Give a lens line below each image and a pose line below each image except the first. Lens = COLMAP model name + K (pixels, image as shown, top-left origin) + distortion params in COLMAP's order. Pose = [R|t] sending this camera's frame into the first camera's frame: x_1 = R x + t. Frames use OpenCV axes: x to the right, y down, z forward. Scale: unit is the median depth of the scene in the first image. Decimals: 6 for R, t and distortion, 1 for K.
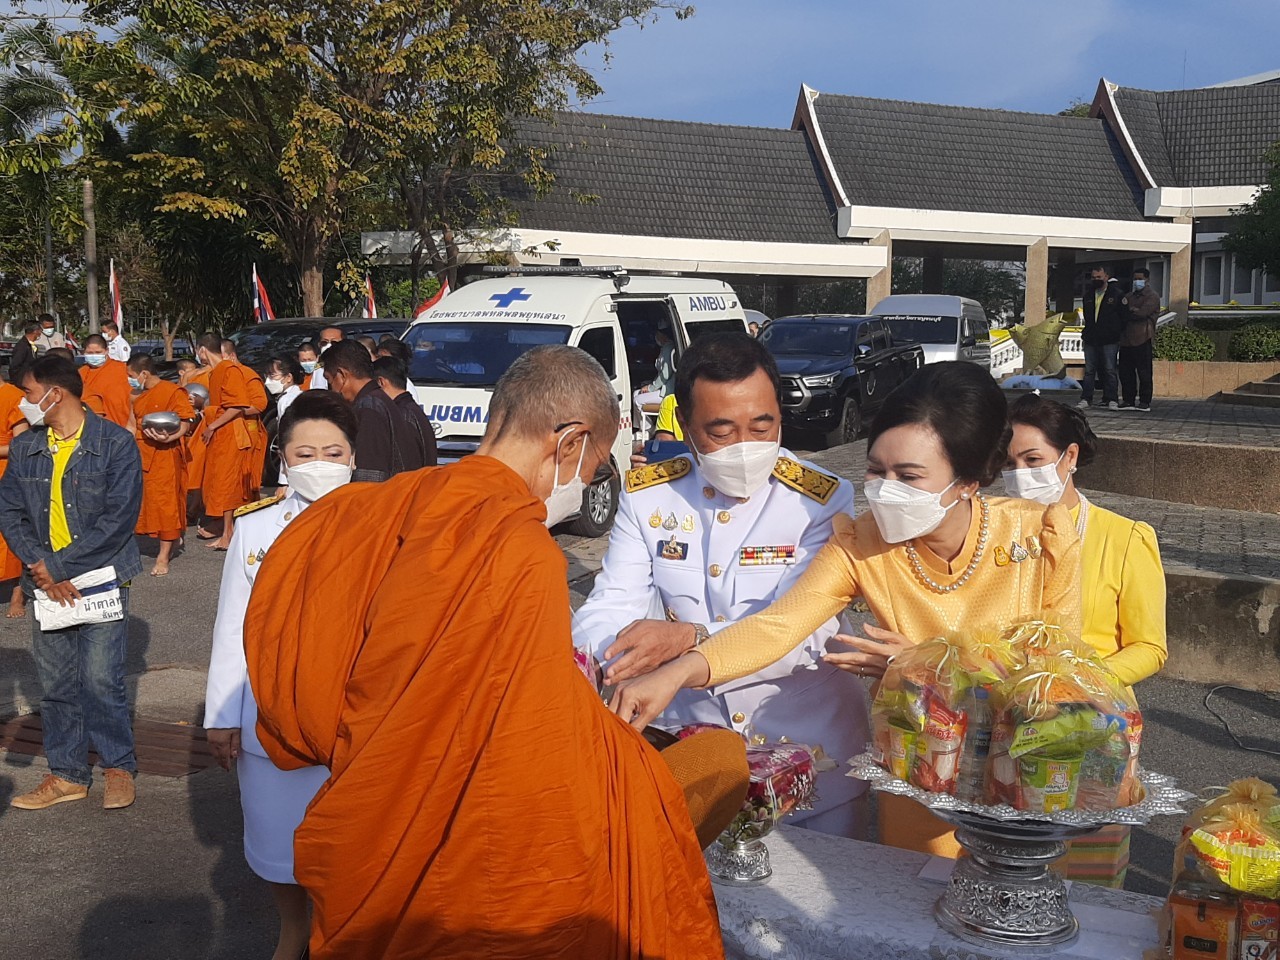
lens RADIAL K [[1324.5, 0, 615.1], [0, 1324.5, 495.9], [0, 0, 1]] dist [0.103304, -0.173927]
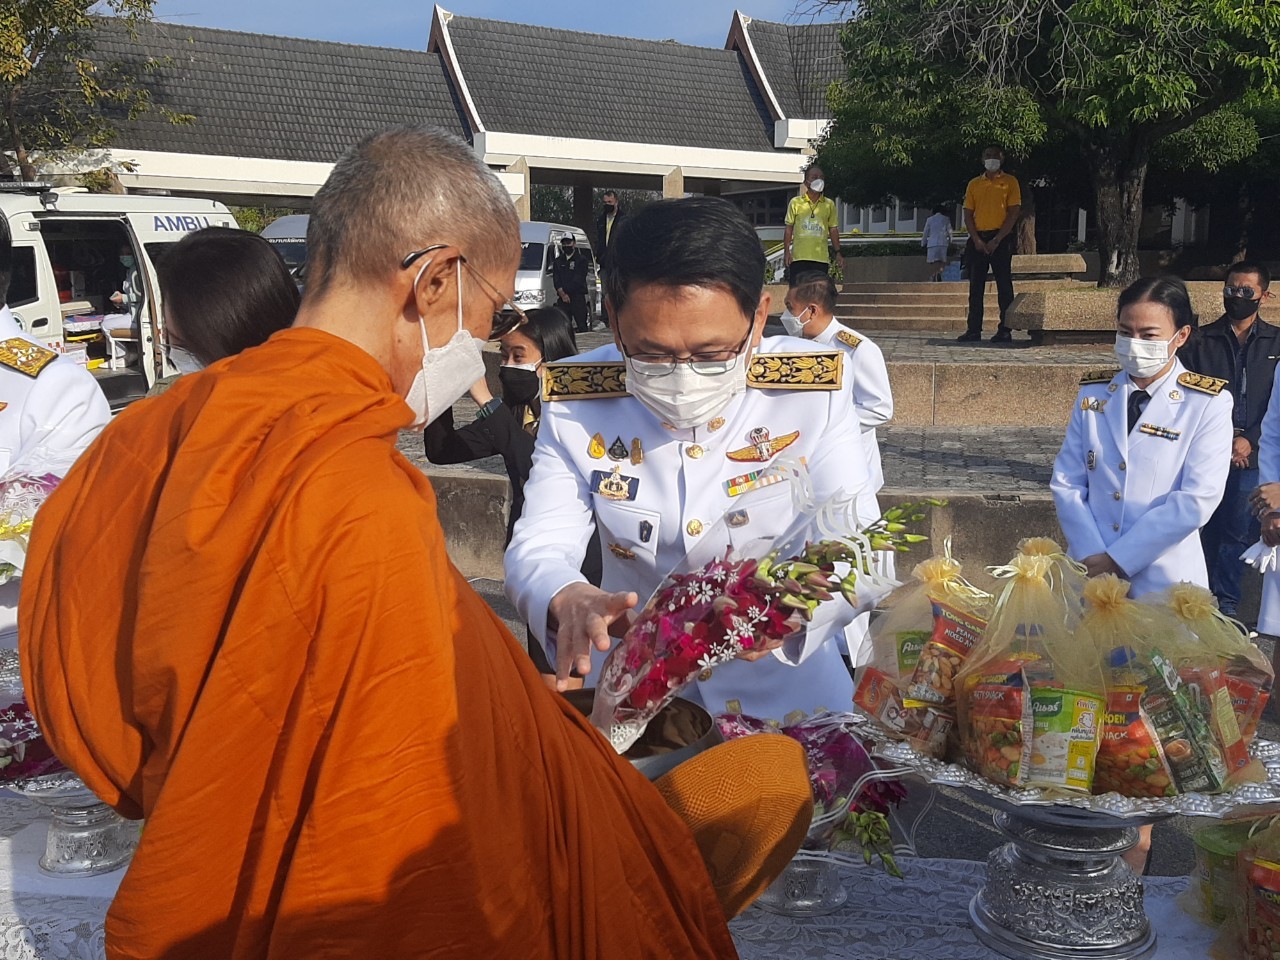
lens RADIAL K [[1363.5, 0, 637.5], [0, 1363.5, 454.7], [0, 0, 1]] dist [0.112831, -0.239374]
pose [[0.978955, -0.035566, 0.200952, 0.079952], [0.032508, 0.999300, 0.018497, 0.006107], [-0.201469, -0.011576, 0.979427, -0.018641]]
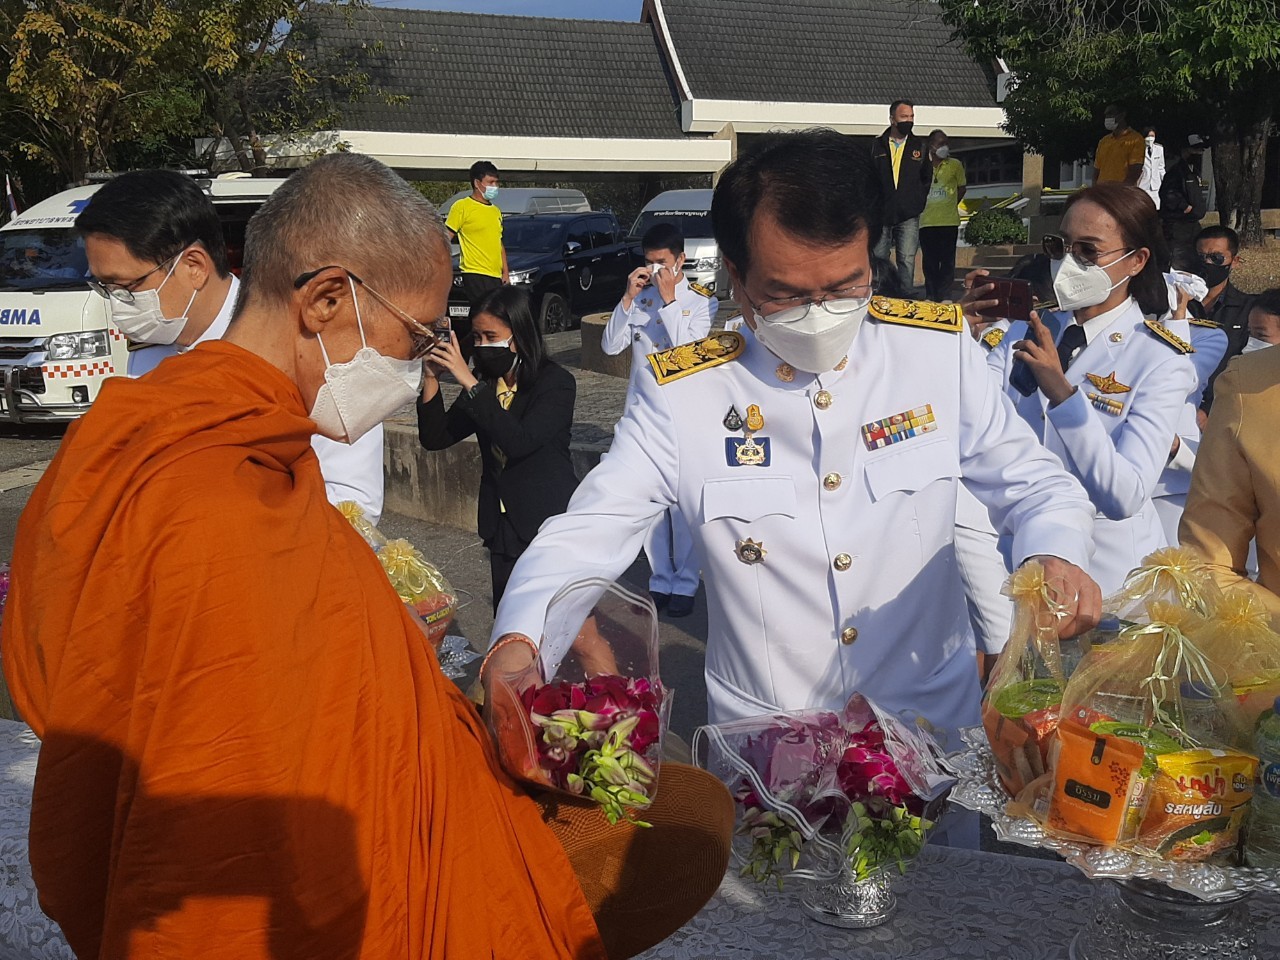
lens RADIAL K [[1366.8, 0, 636.0], [0, 1366.8, 452.8], [0, 0, 1]] dist [0.115037, -0.237912]
pose [[0.999466, -0.030311, 0.012183, 0.121995], [0.029847, 0.998885, 0.036585, 0.006802], [-0.013278, -0.036202, 0.999256, -0.033775]]
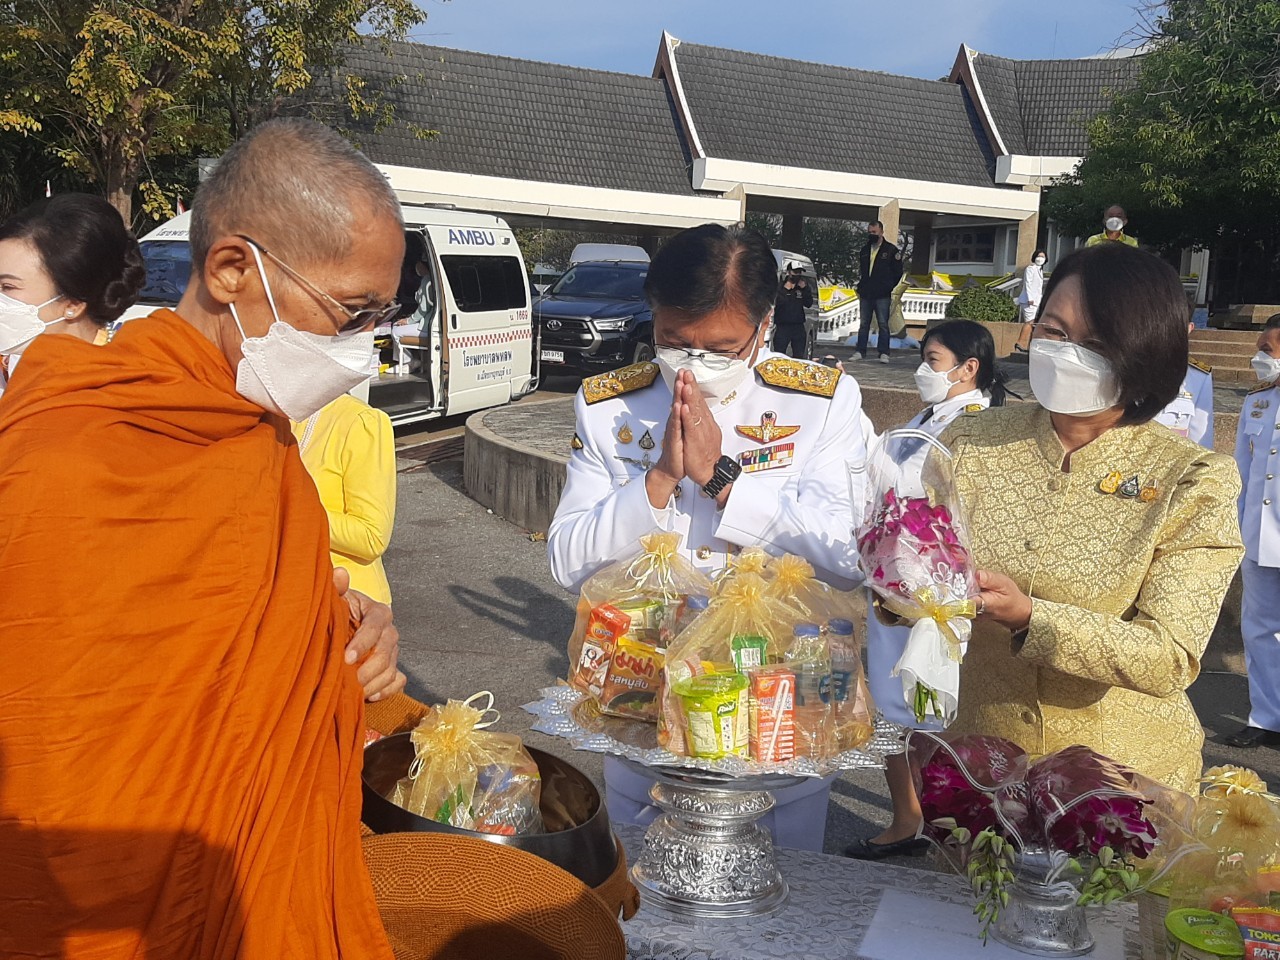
lens RADIAL K [[1353.4, 0, 643.2], [0, 1353.4, 457.8], [0, 0, 1]] dist [0.157442, -0.348820]
pose [[0.995369, 0.029433, 0.091506, 0.046802], [-0.029777, 0.999554, 0.002394, 0.005474], [-0.091395, -0.005108, 0.995802, -0.009087]]
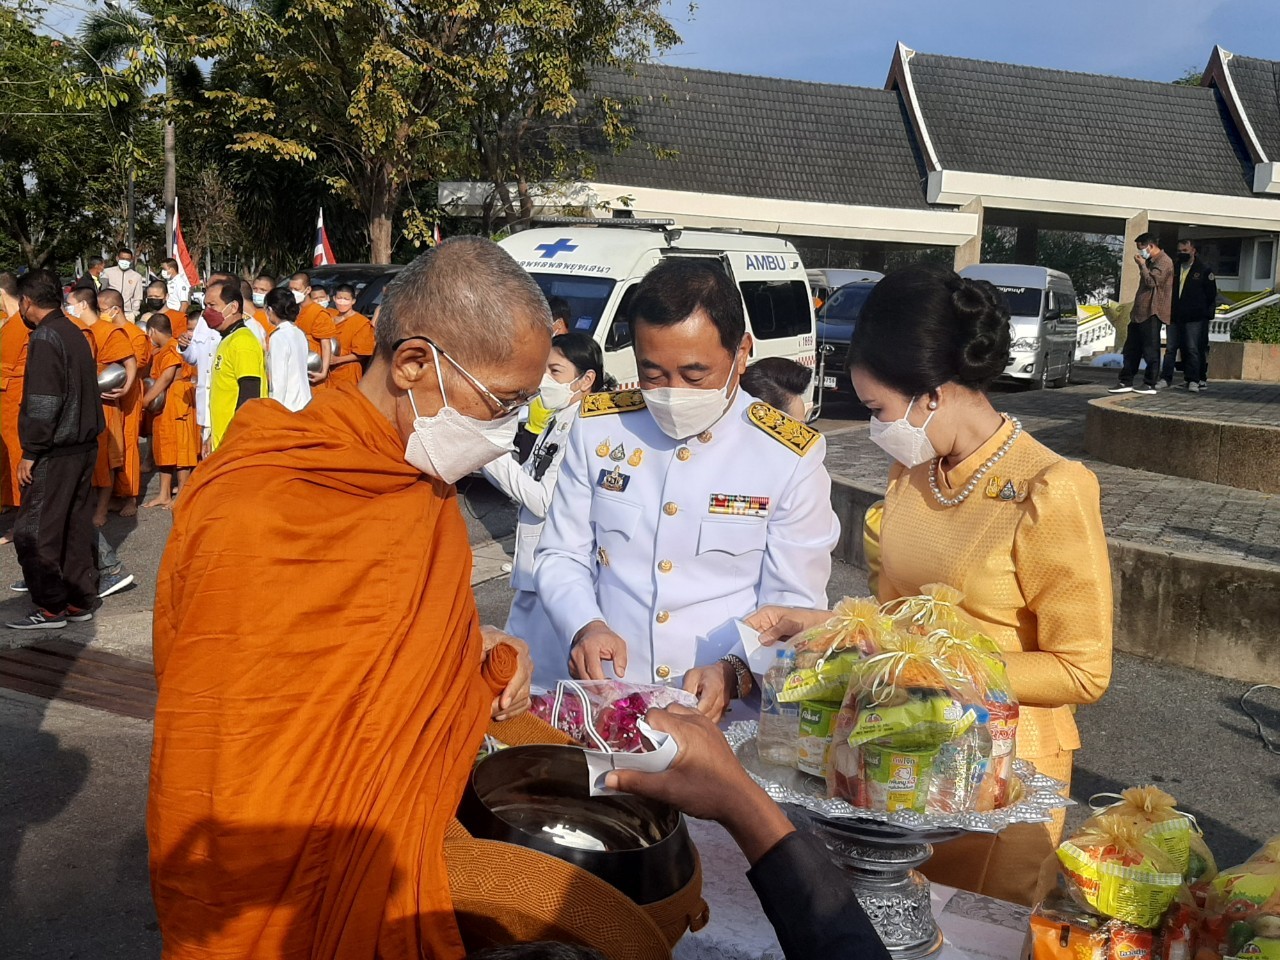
lens RADIAL K [[1348.1, 0, 629.3], [0, 1348.1, 475.0], [0, 0, 1]] dist [0.110235, -0.196751]
pose [[0.997721, 0.044702, -0.050544, 0.011672], [-0.044180, 0.998959, 0.011402, 0.000854], [0.051001, -0.009143, 0.998657, 0.006523]]
